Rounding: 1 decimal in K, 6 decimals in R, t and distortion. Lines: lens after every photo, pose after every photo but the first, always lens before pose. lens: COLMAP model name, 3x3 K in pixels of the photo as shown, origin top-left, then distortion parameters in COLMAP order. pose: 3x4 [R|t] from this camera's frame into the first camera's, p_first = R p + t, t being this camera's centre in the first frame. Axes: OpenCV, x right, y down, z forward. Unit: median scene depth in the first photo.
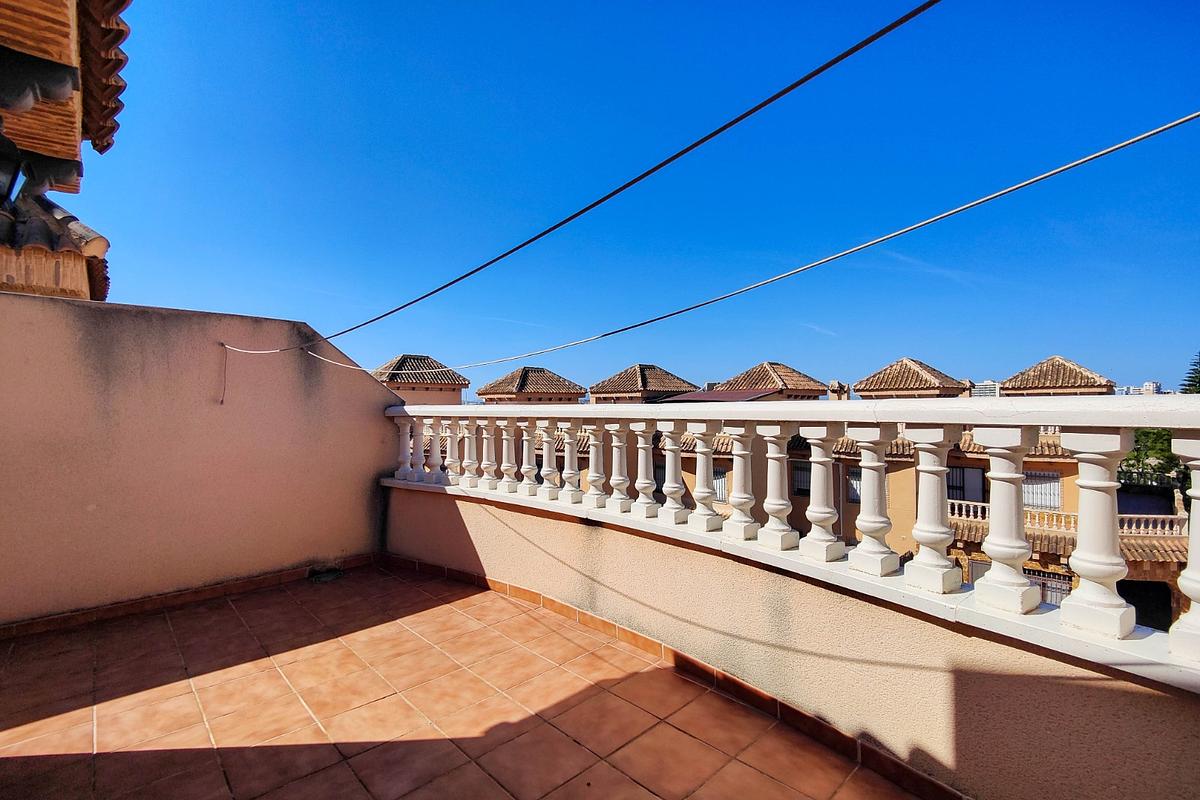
lens RADIAL K [[524.8, 0, 607.2], [0, 524.8, 404.0], [0, 0, 1]] dist [0.031640, -0.025920]
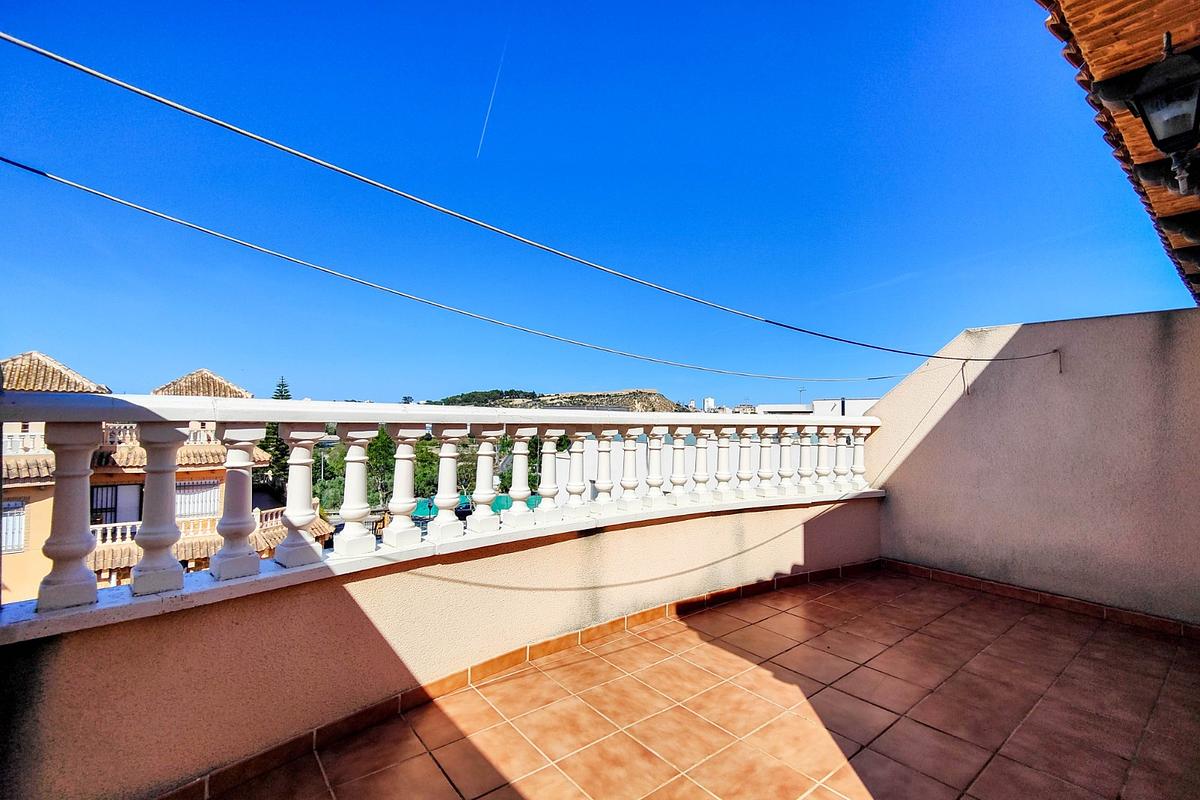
lens RADIAL K [[524.8, 0, 607.2], [0, 524.8, 404.0], [0, 0, 1]] dist [0.031640, -0.025920]
pose [[0.098934, 0.037656, 0.994381, -1.011796], [-0.017660, 0.999193, -0.036081, 0.023445], [-0.994937, -0.013991, 0.099519, 0.884451]]
